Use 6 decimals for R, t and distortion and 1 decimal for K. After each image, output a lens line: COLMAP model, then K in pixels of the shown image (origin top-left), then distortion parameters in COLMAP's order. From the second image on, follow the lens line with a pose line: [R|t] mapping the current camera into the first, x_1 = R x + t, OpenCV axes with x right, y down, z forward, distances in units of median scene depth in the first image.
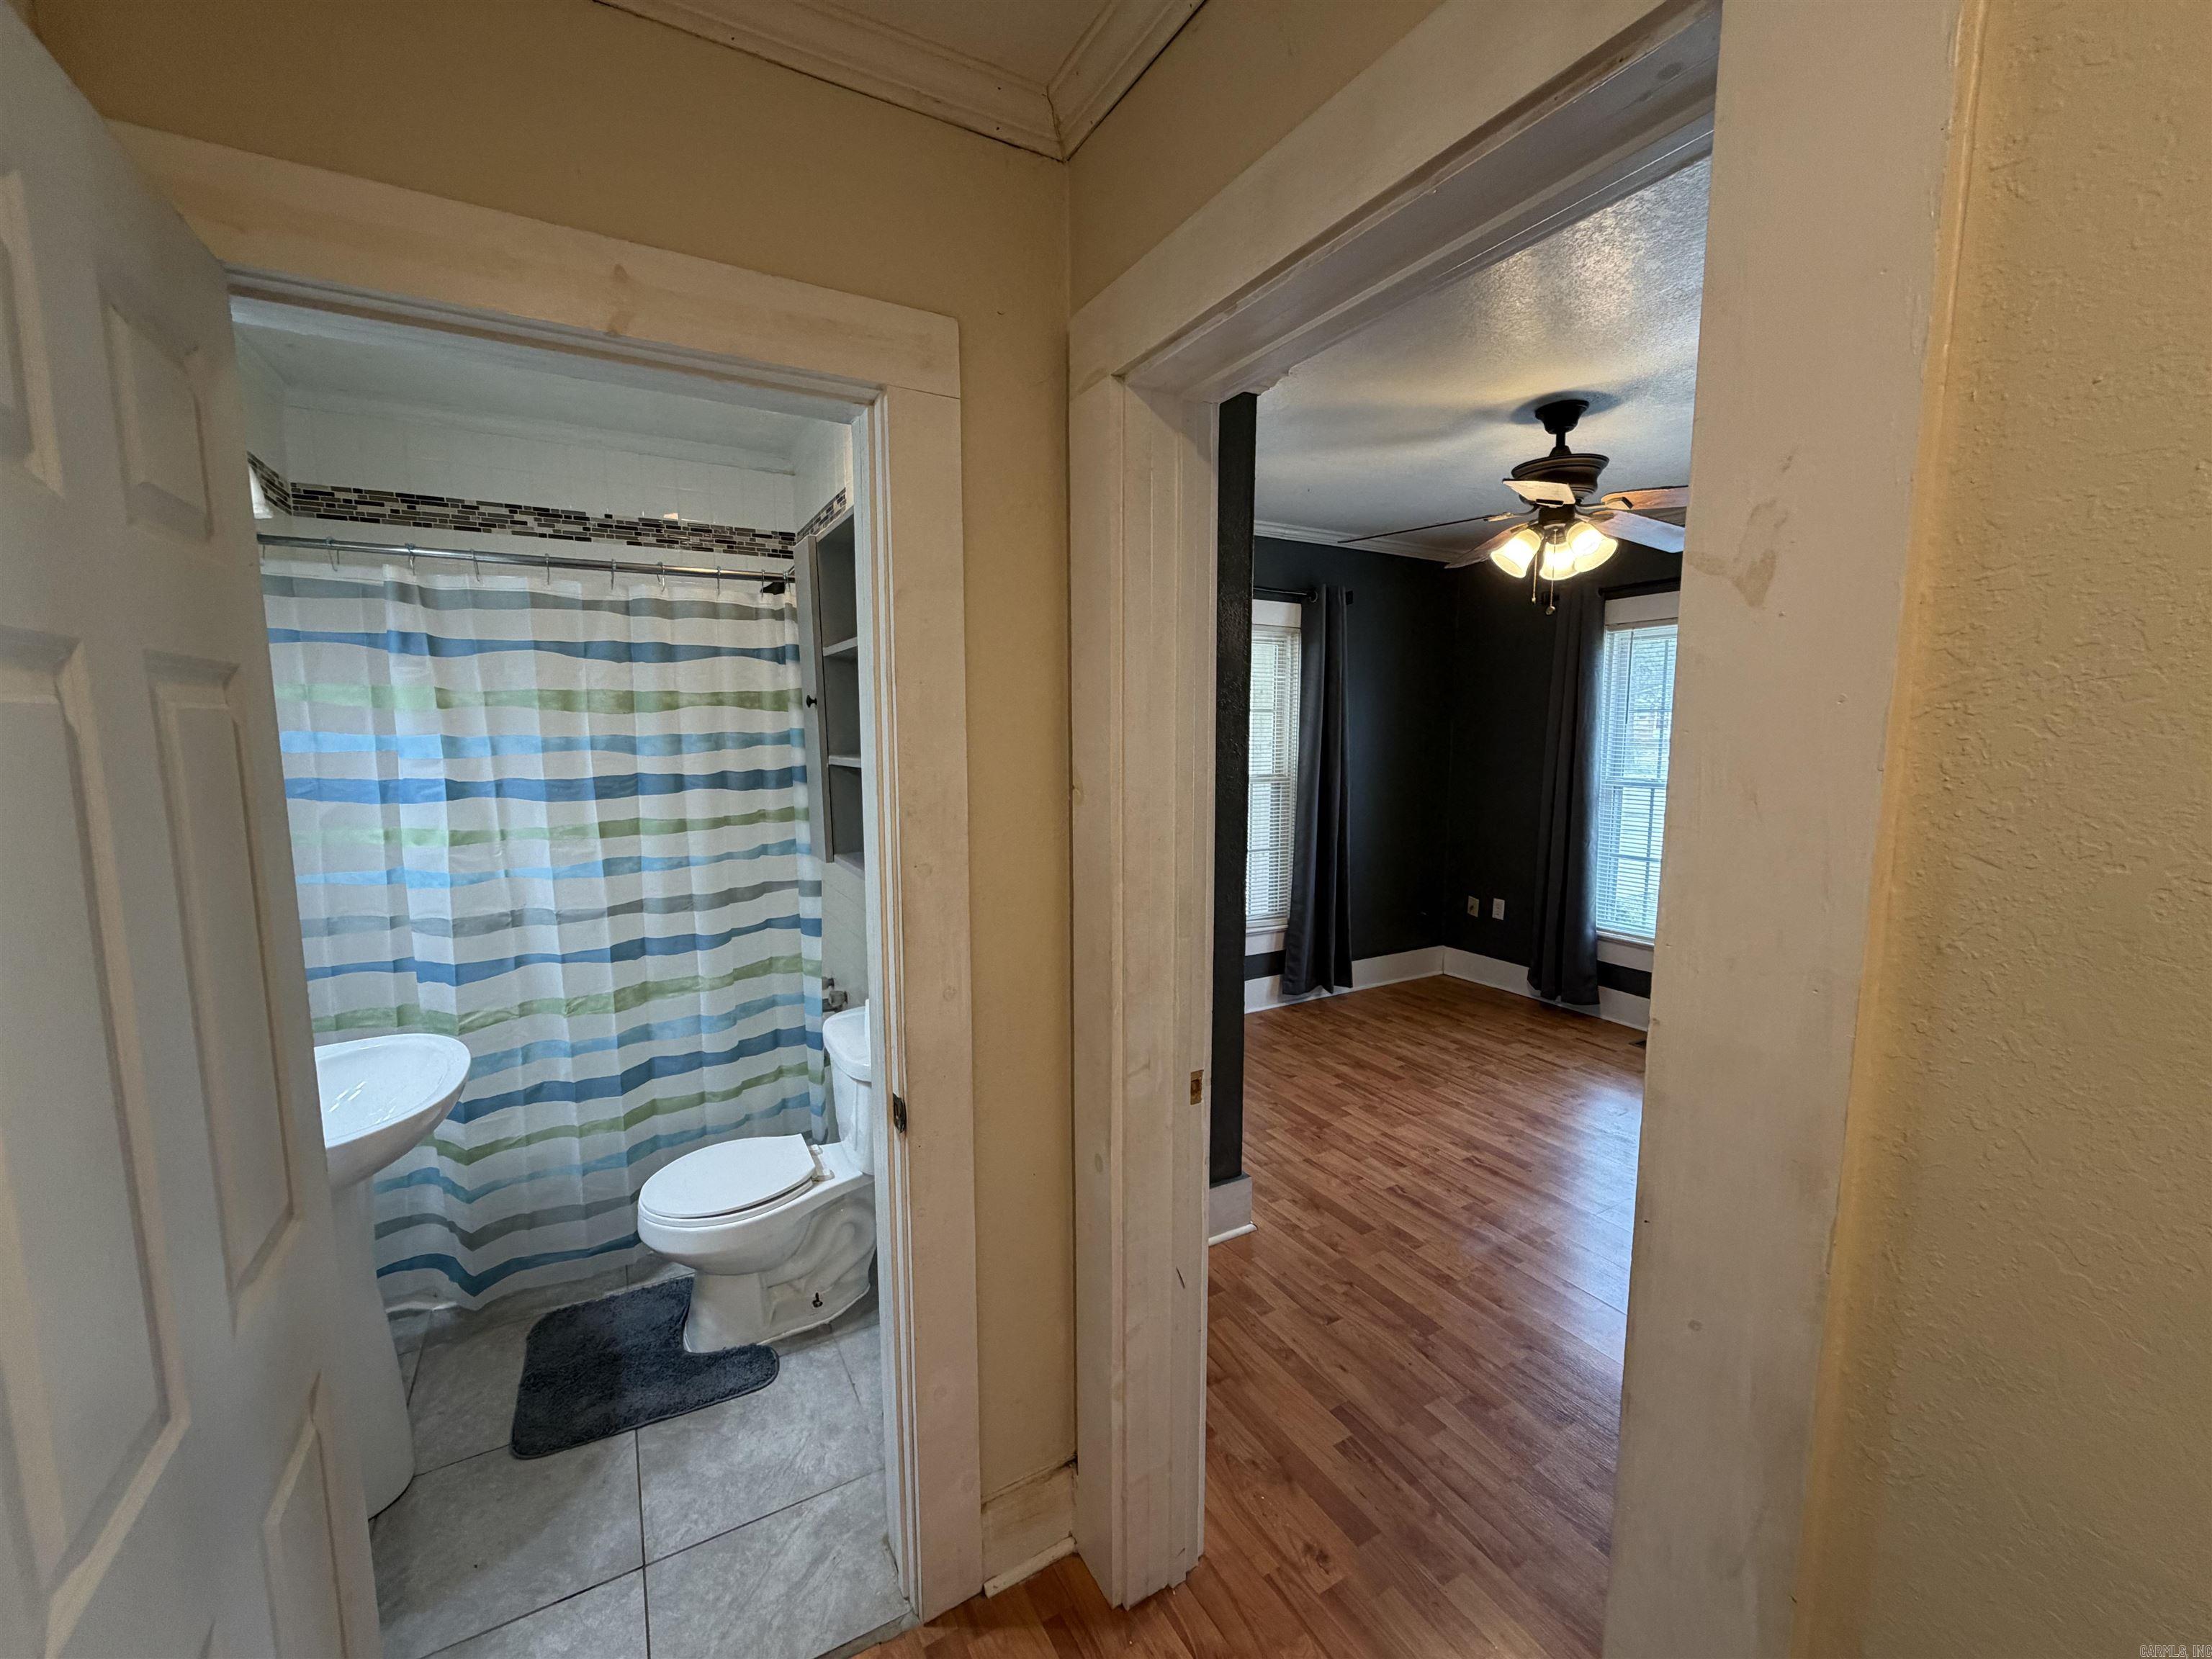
lens RADIAL K [[880.2, 0, 1101.4], [0, 880.2, 829.8], [0, 0, 1]] dist [-0.000614, -0.000374]
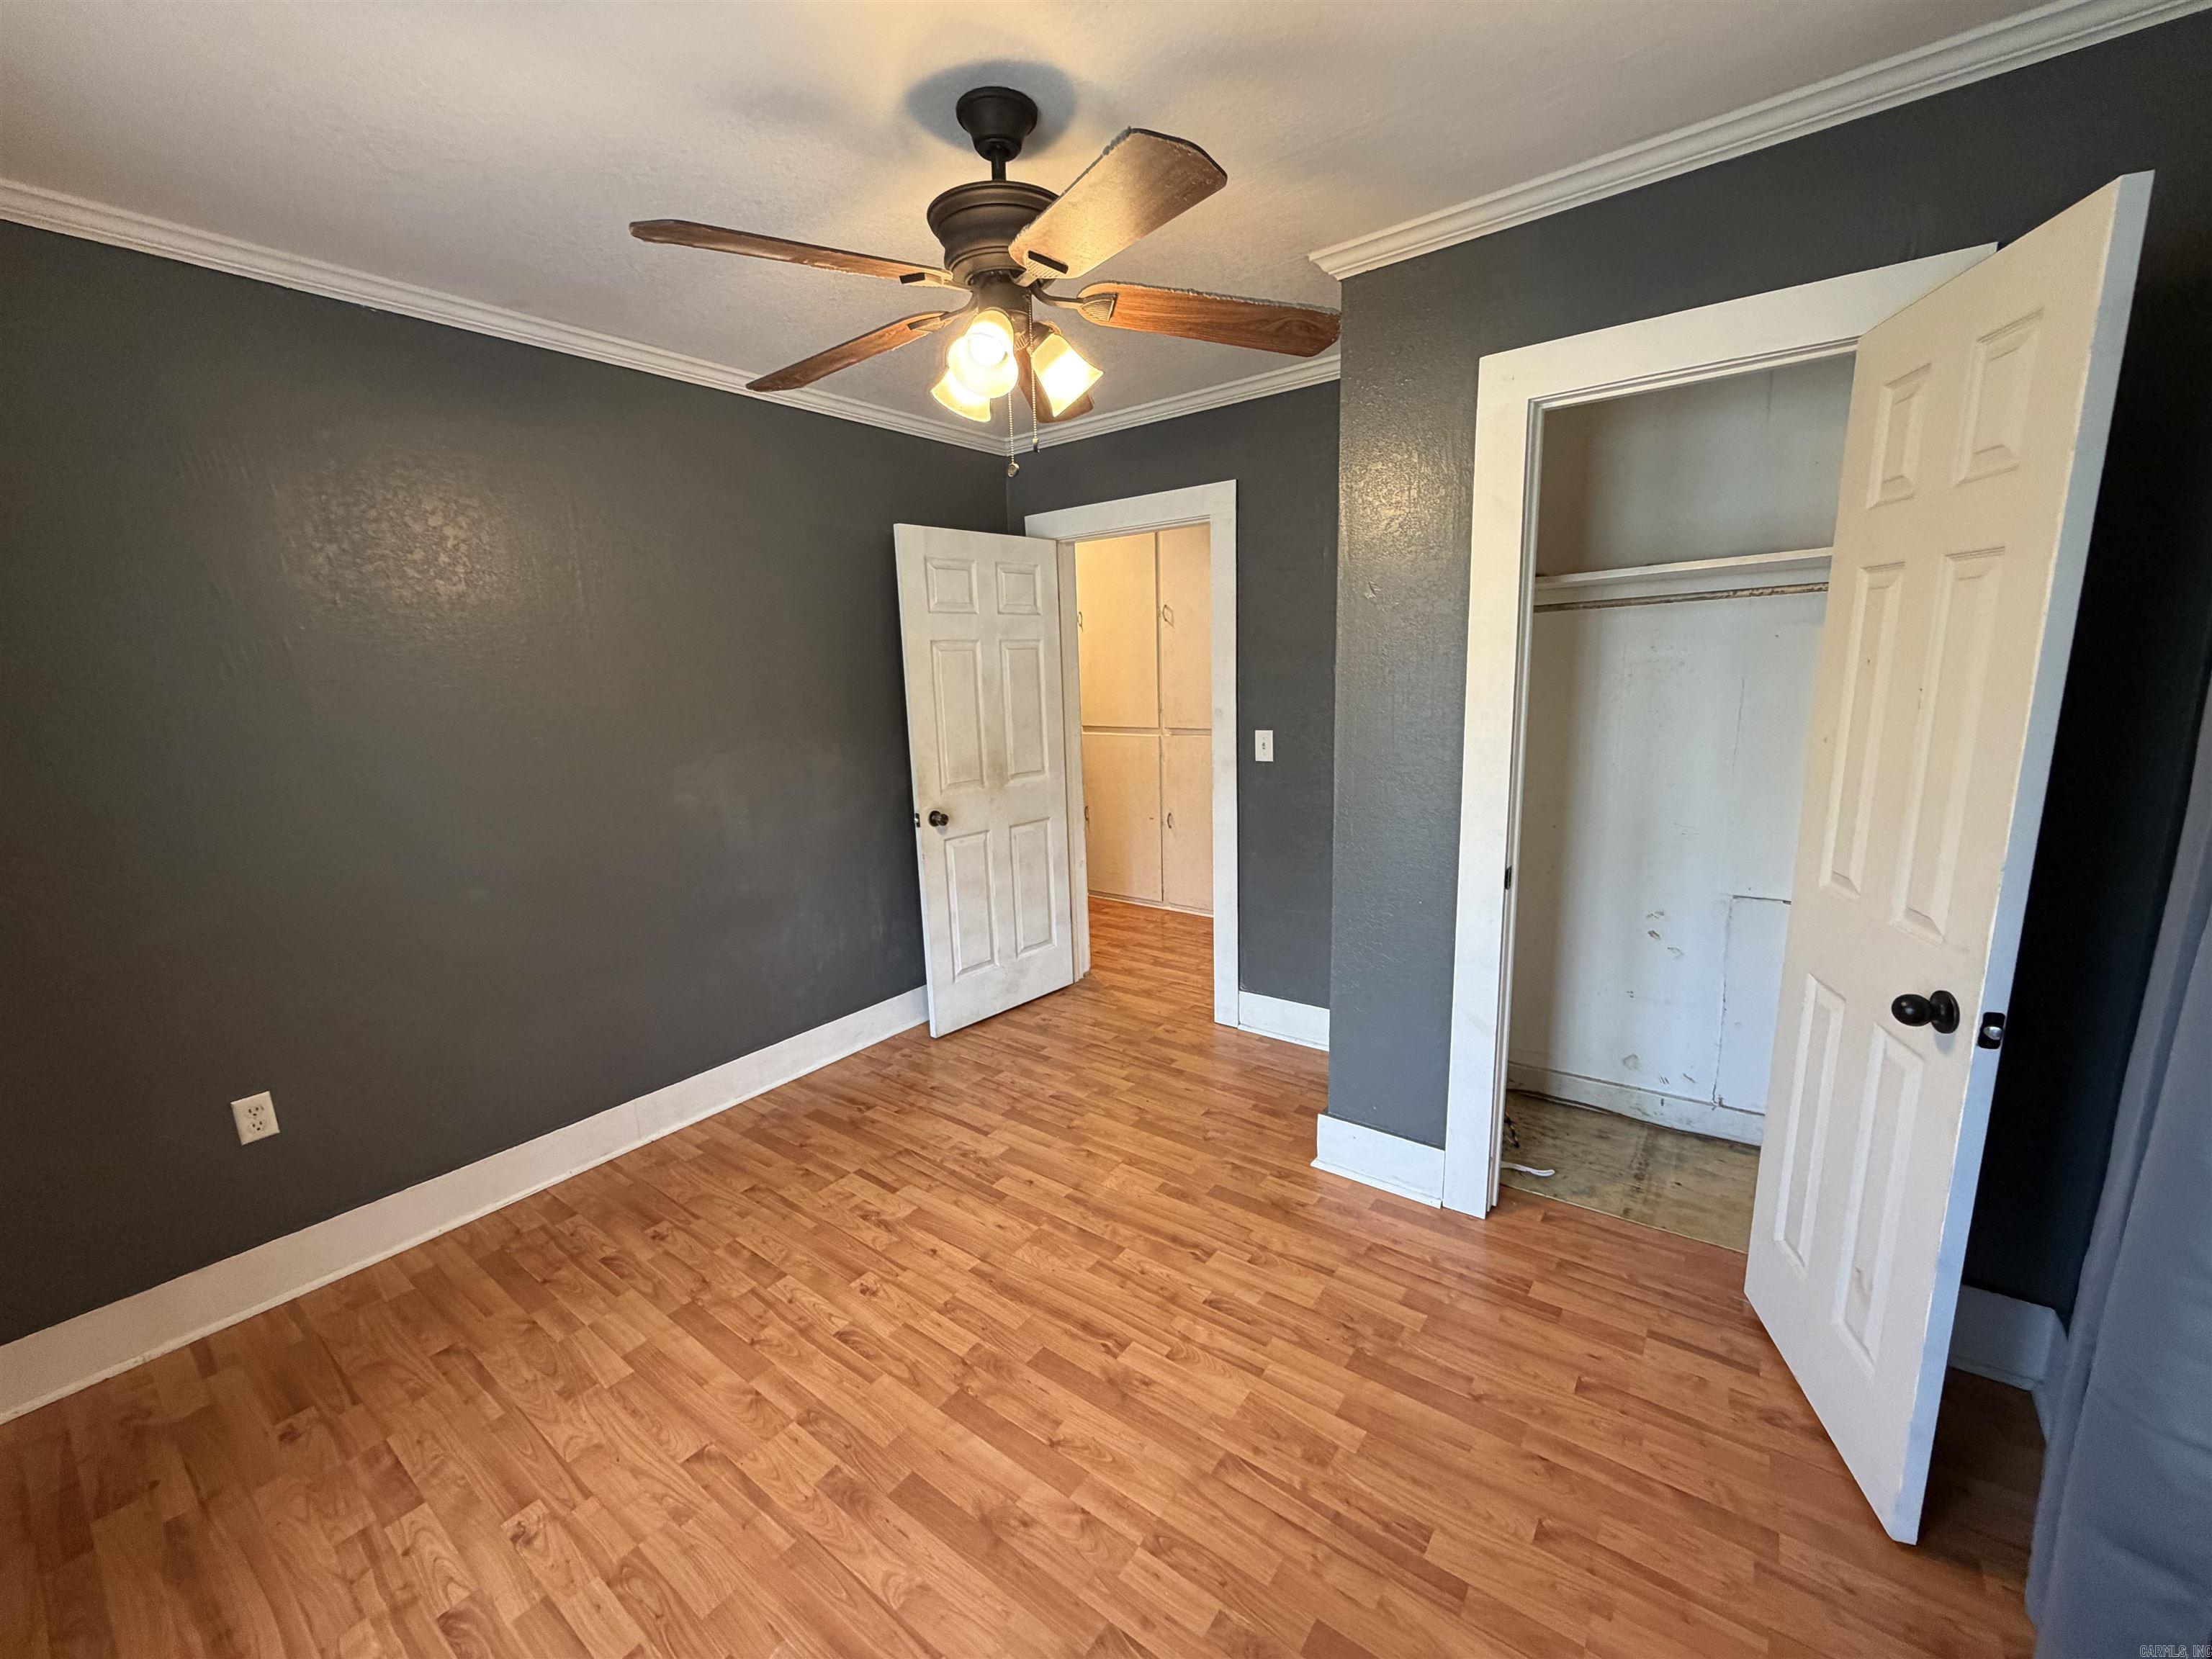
lens RADIAL K [[880.8, 0, 1100.2], [0, 880.8, 831.8], [0, 0, 1]] dist [-0.000474, 0.000273]
pose [[-0.918543, 0.110630, -0.379527, 0.497152], [-0.010999, 0.952520, 0.304276, -0.136361], [0.395169, 0.283665, -0.873714, 1.135785]]
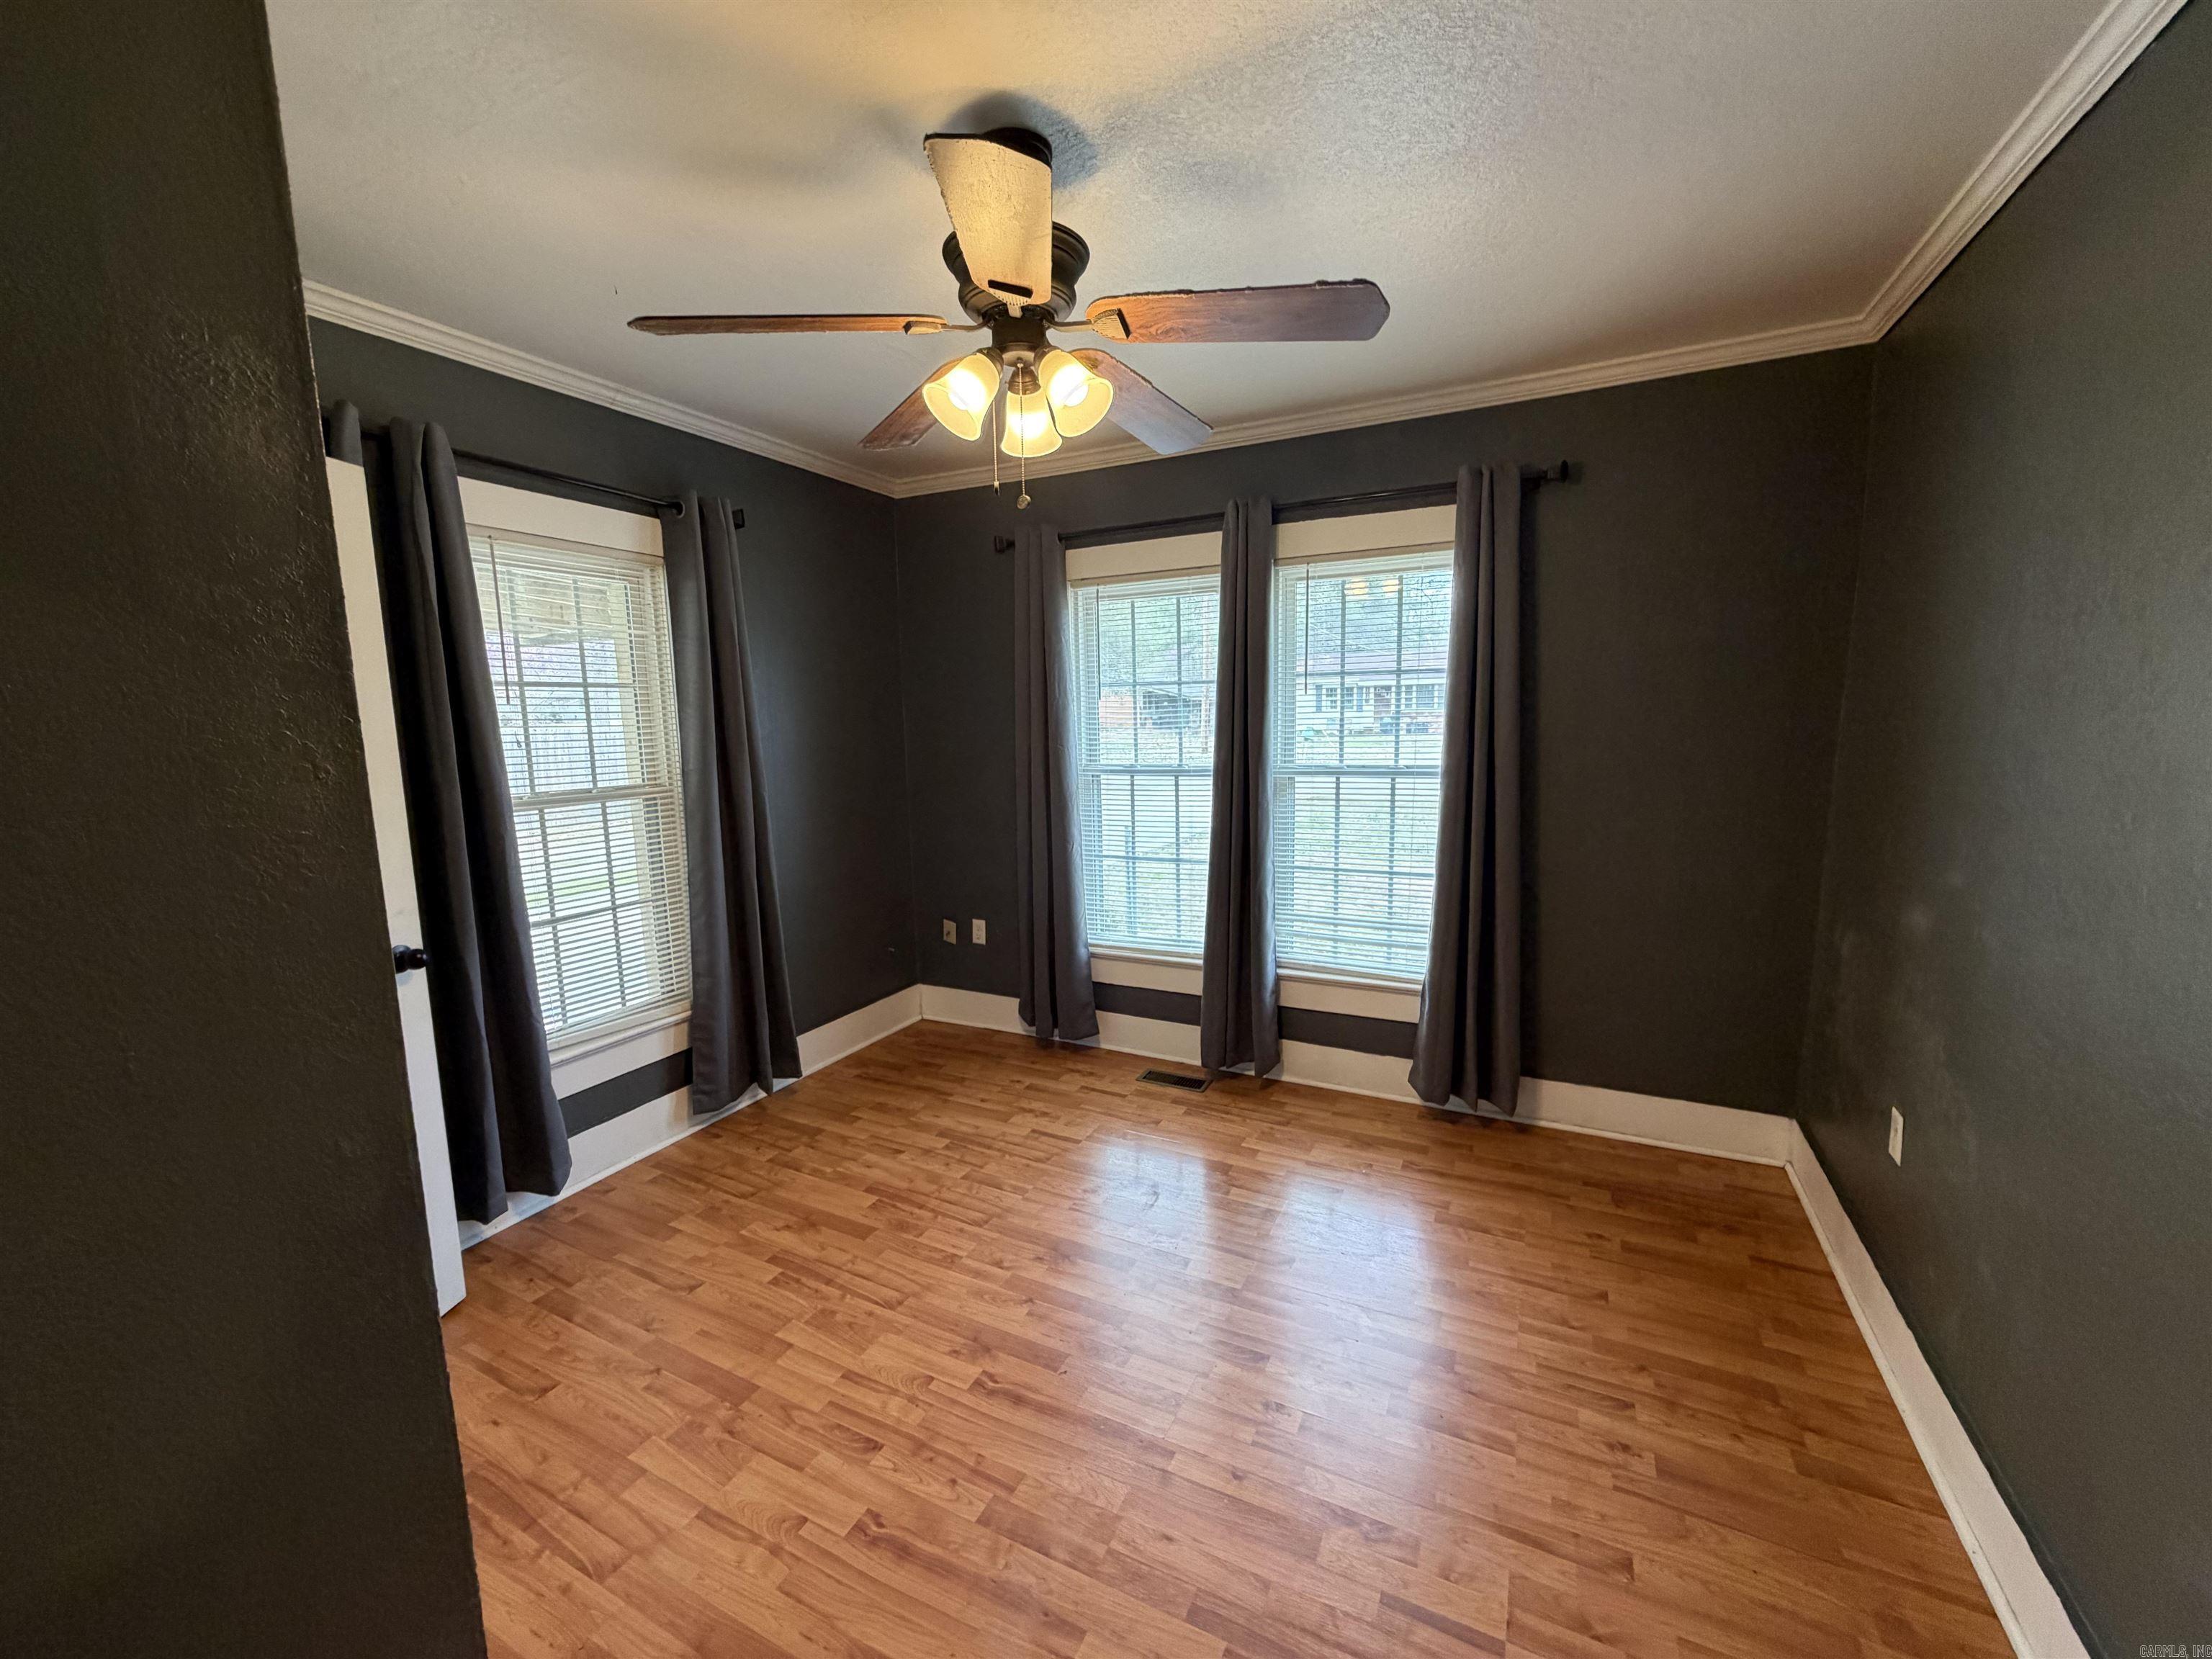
lens RADIAL K [[880.2, 0, 1101.4], [0, 880.2, 829.8], [0, 0, 1]] dist [-0.000614, -0.000374]
pose [[0.834936, -0.089838, 0.542965, 0.143839], [0.082755, 0.995863, 0.037518, -0.030859], [-0.544090, 0.013608, 0.838917, 0.325516]]
